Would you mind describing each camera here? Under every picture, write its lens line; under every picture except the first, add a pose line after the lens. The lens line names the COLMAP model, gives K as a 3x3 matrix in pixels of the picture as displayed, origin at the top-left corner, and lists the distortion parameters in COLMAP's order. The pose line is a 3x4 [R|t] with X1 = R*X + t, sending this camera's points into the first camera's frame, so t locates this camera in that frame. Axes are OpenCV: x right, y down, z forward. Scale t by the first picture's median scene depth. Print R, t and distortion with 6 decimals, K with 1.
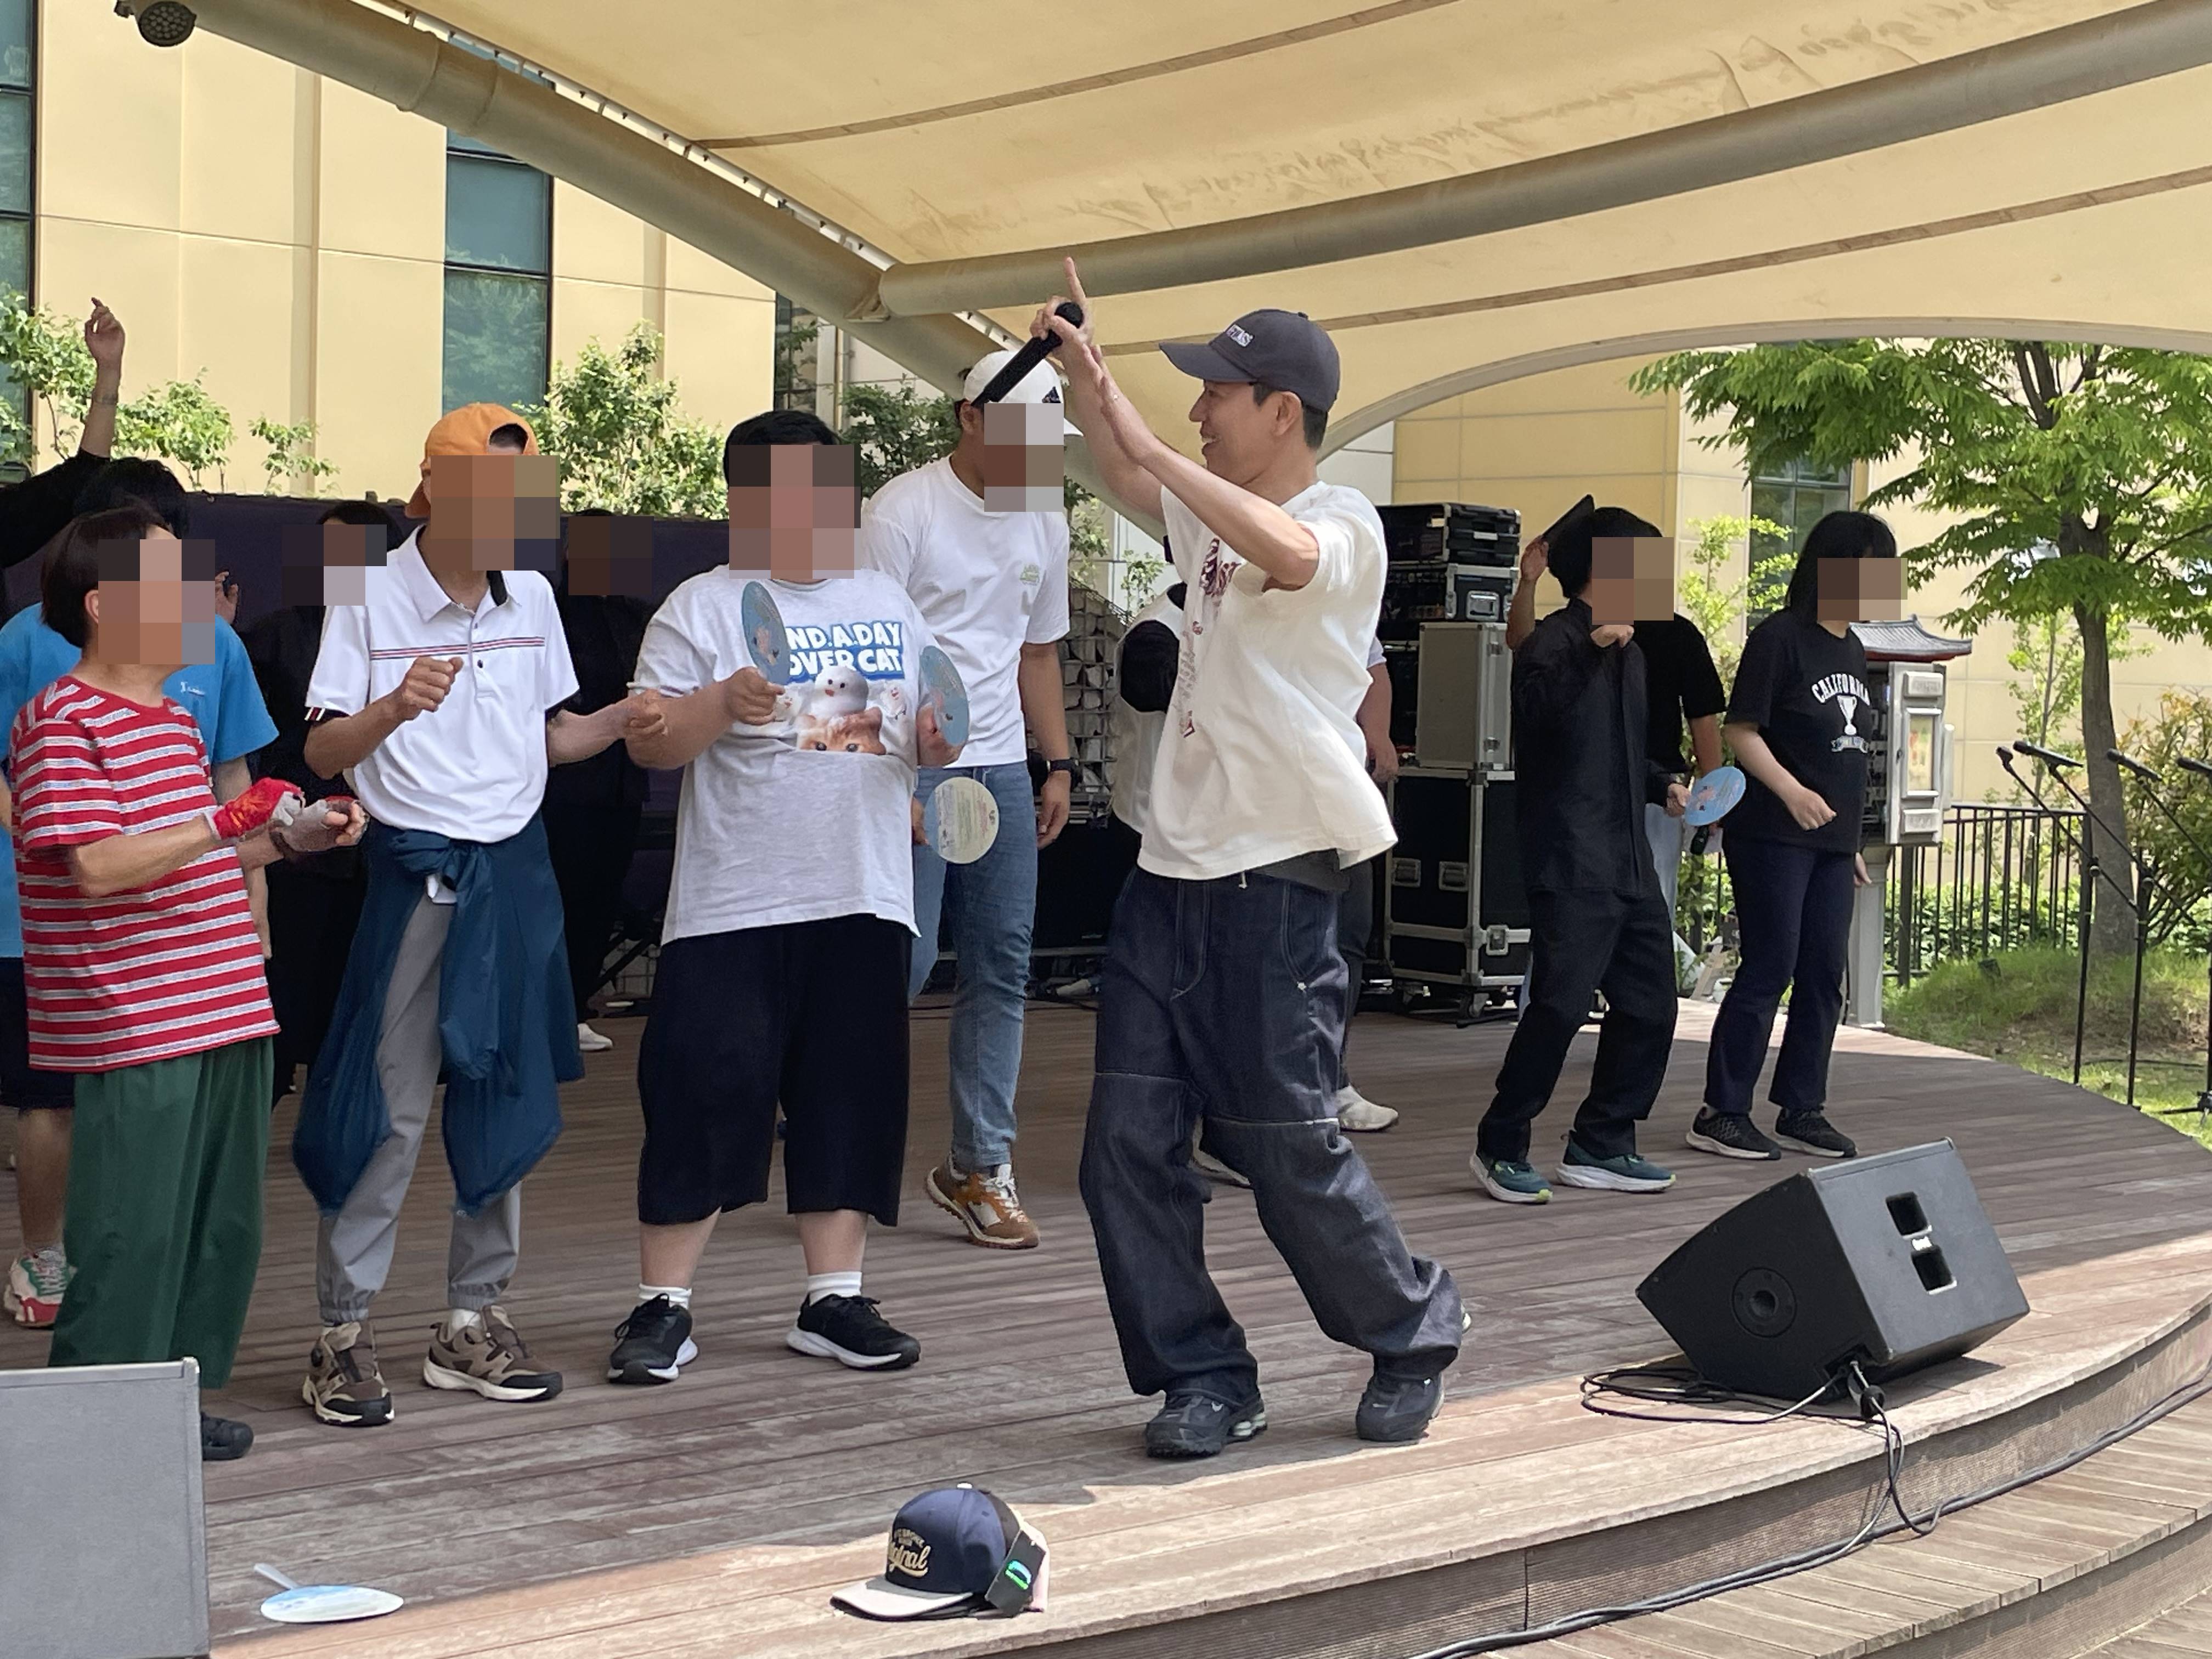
lens RADIAL K [[3468.7, 0, 1106.0], [0, 3468.7, 829.5], [0, 0, 1]] dist [0.214111, 0.909690]
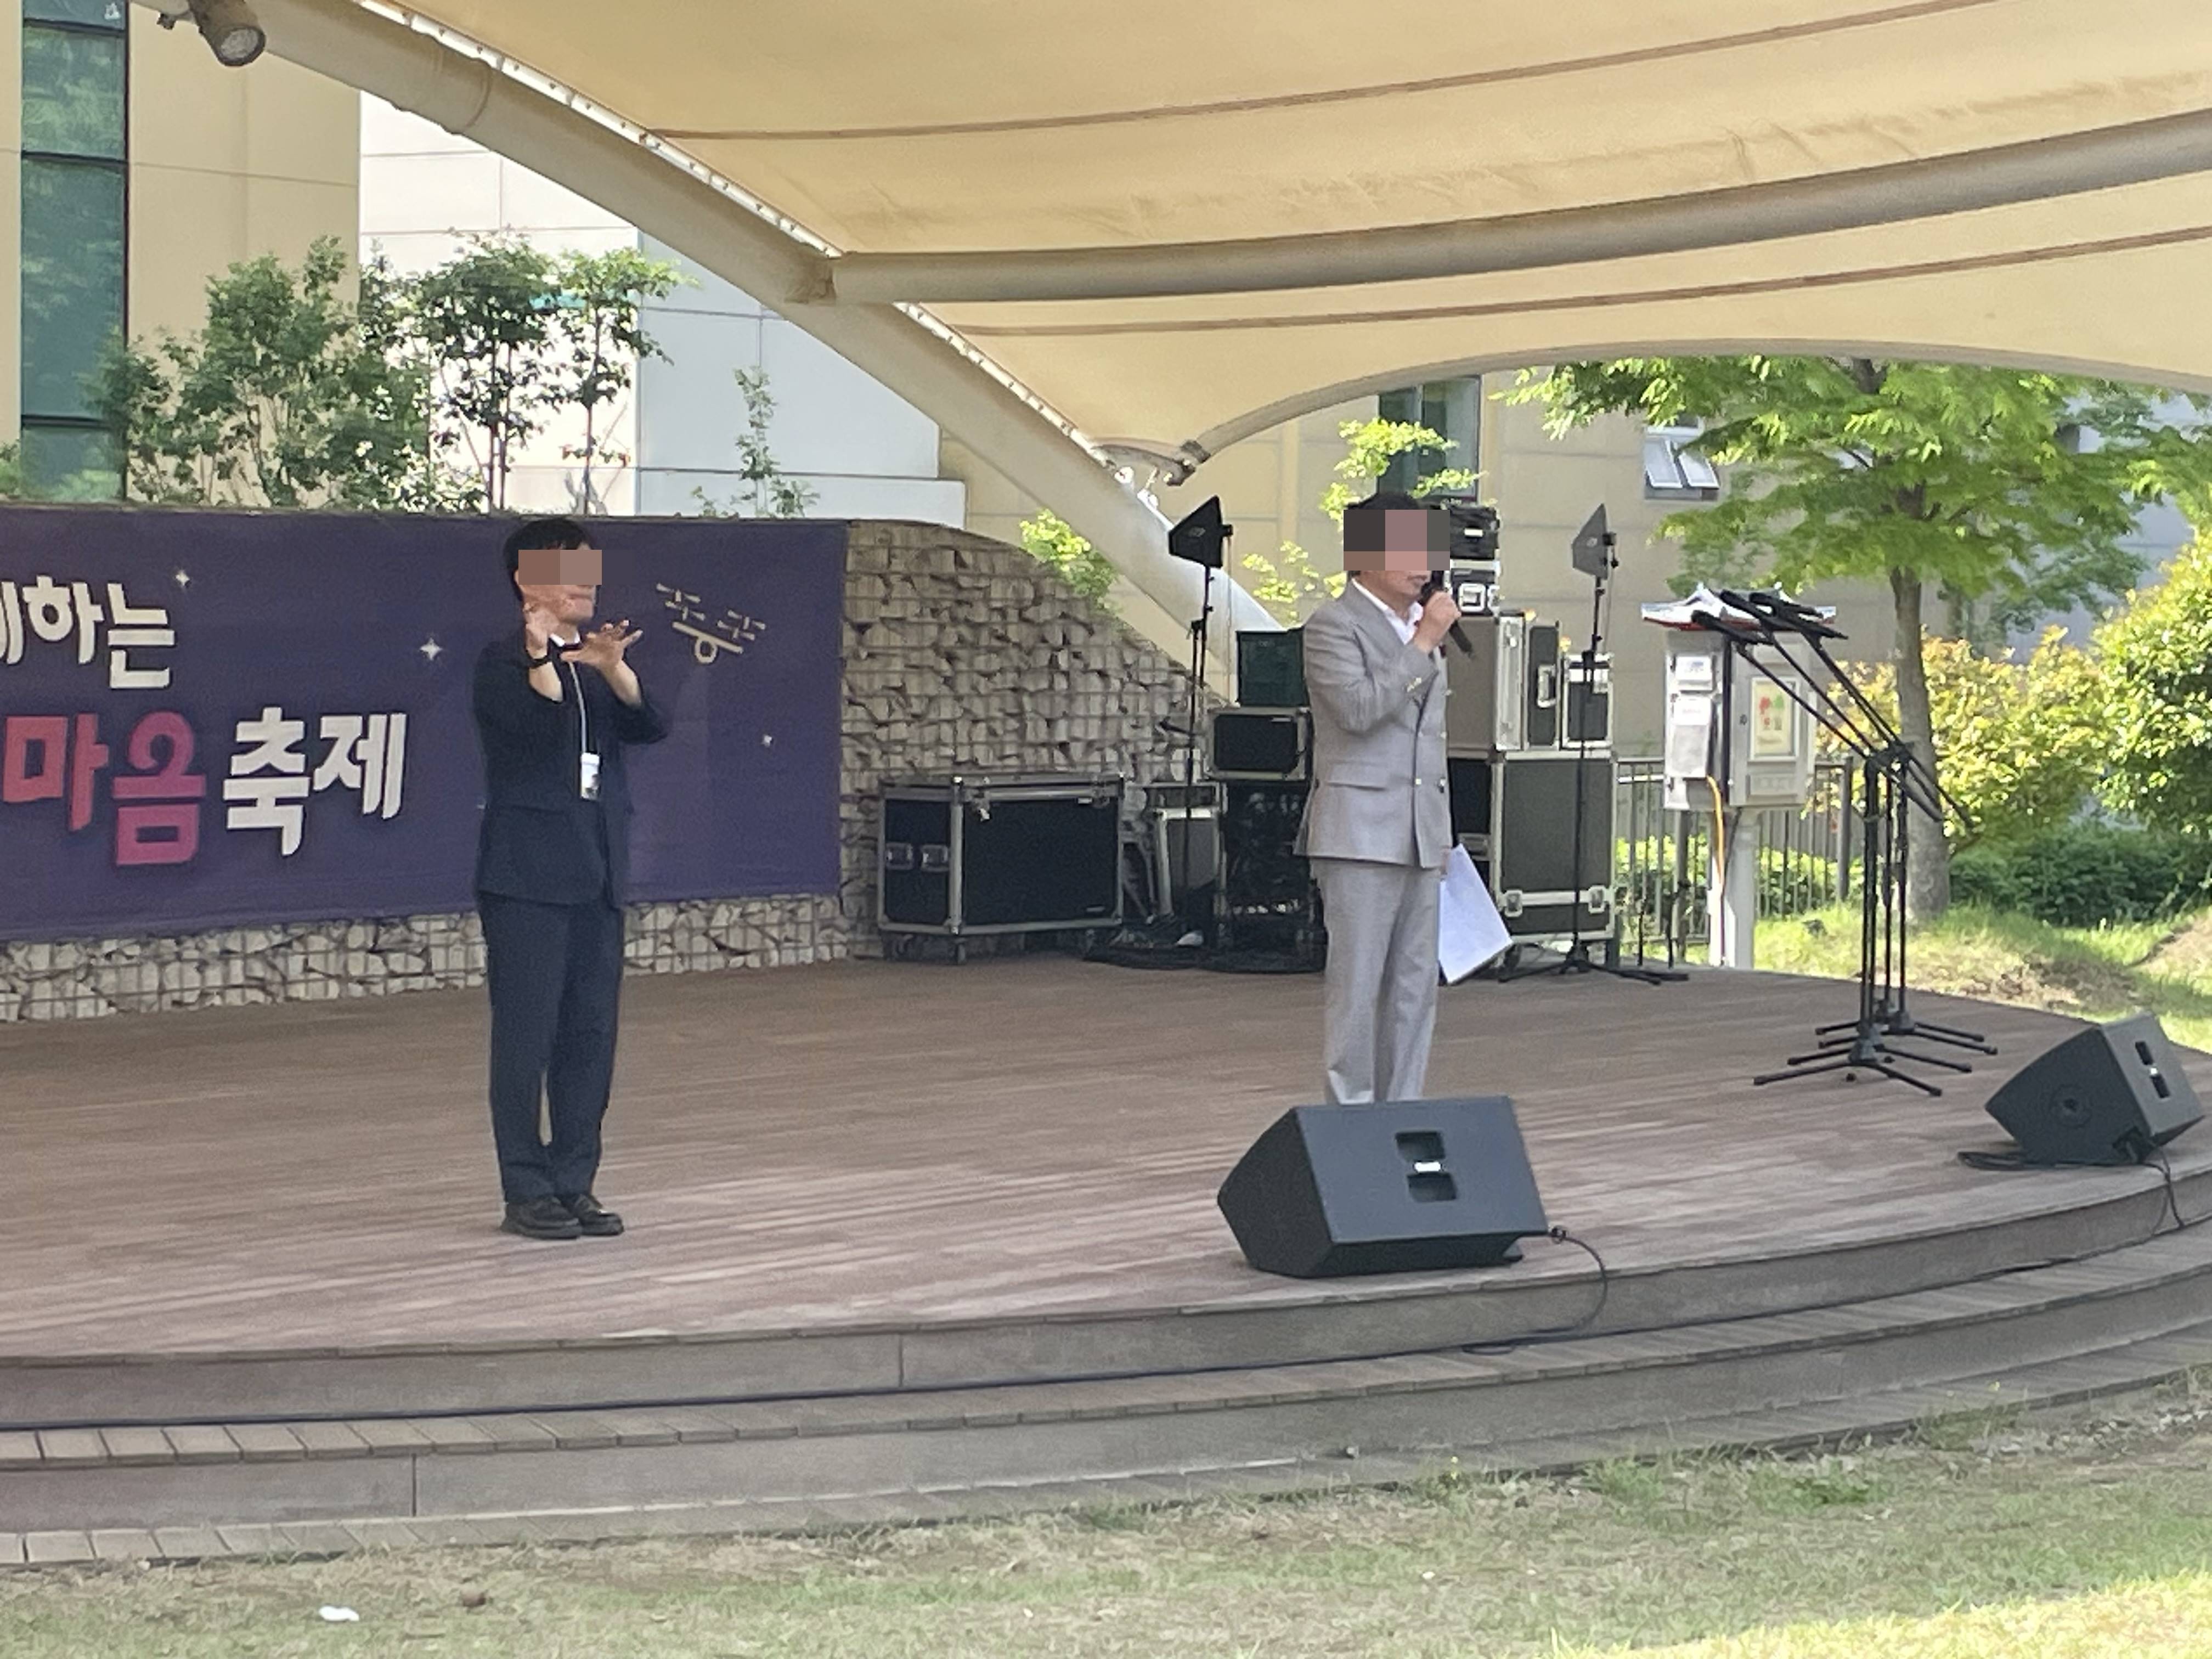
lens RADIAL K [[5238.7, 0, 1106.0], [0, 5238.7, 829.5], [0, 0, 1]] dist [0.837642, -0.110623]
pose [[0.981929, -0.015461, 0.188619, -0.310490], [0.013701, 0.999850, 0.010633, -0.010644], [-0.188755, -0.007857, 0.981993, -0.585052]]
